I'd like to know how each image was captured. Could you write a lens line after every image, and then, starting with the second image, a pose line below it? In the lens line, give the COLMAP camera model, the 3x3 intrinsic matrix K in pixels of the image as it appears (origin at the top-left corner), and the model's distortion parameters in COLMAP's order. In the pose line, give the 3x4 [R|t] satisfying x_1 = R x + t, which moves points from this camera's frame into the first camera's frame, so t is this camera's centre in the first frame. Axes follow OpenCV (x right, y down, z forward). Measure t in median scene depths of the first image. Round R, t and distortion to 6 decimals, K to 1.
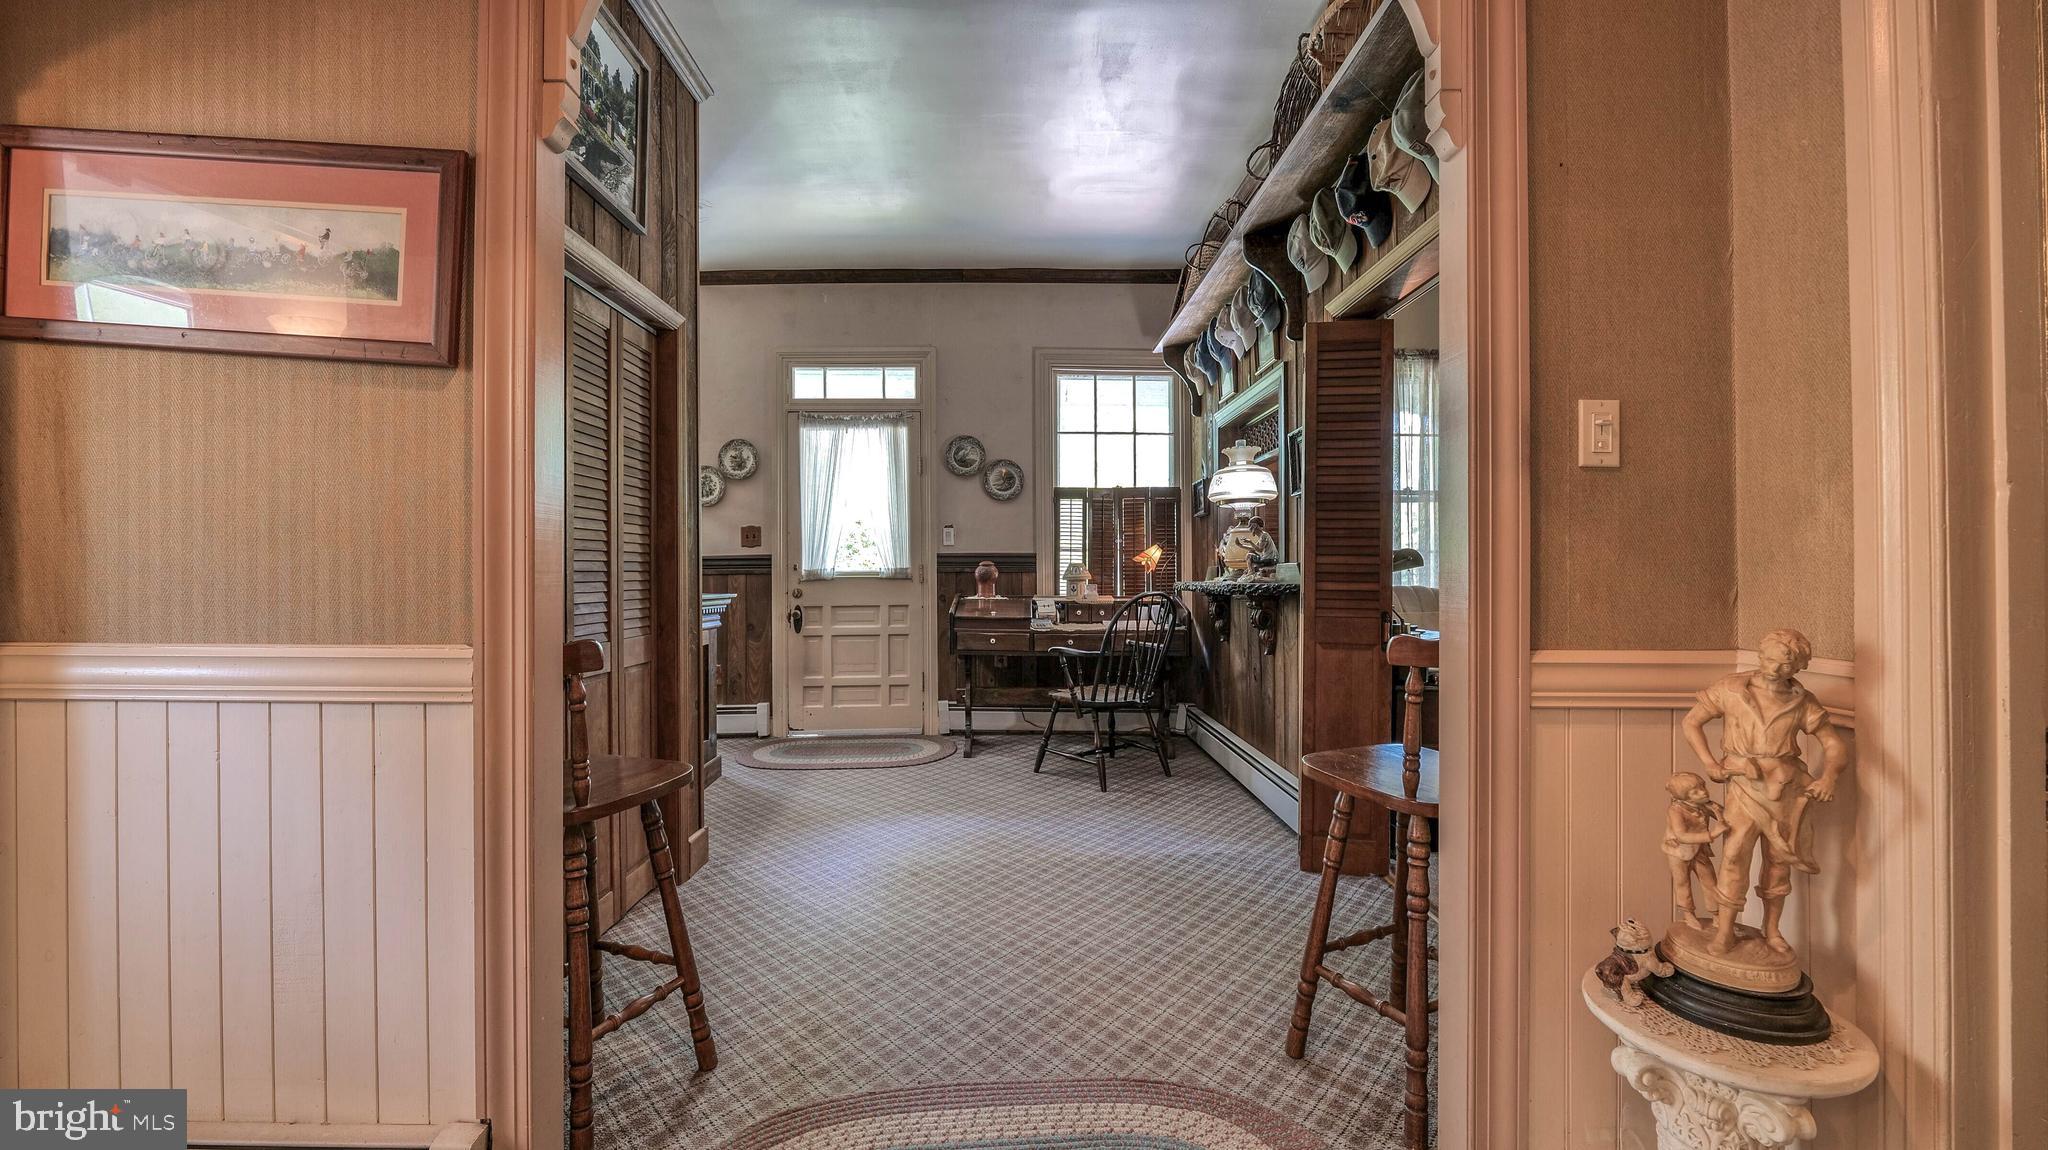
lens RADIAL K [[831.6, 0, 1013.9], [0, 831.6, 569.3], [0, 0, 1]] dist [-0.010459, 0.000305]
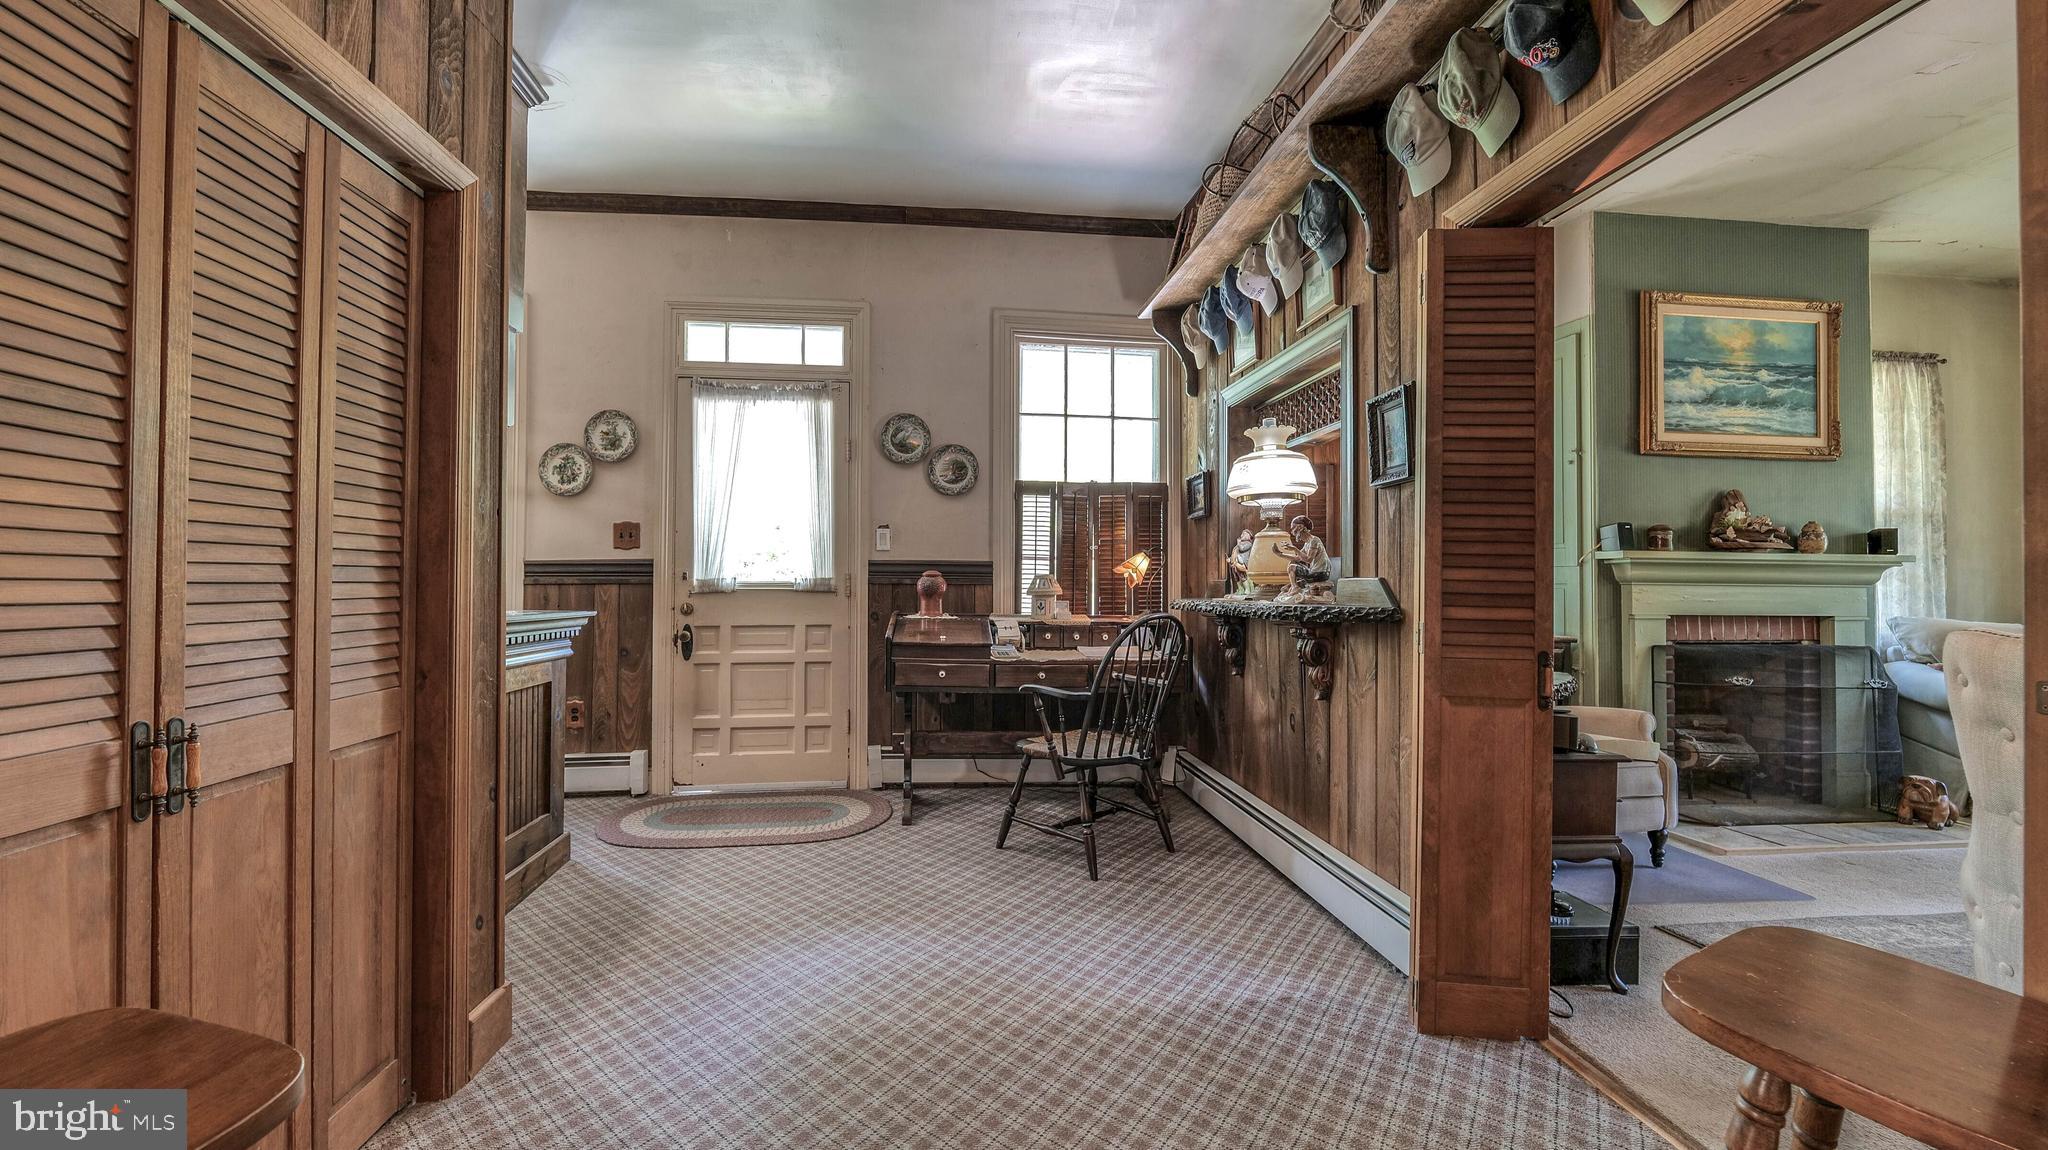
lens RADIAL K [[831.6, 0, 1013.9], [0, 831.6, 569.3], [0, 0, 1]] dist [-0.010459, 0.000305]
pose [[0.995668, 0.010780, 0.092349, -0.030029], [-0.009704, 0.999880, -0.012086, -0.002361], [-0.092468, 0.011137, 0.995653, 0.214707]]
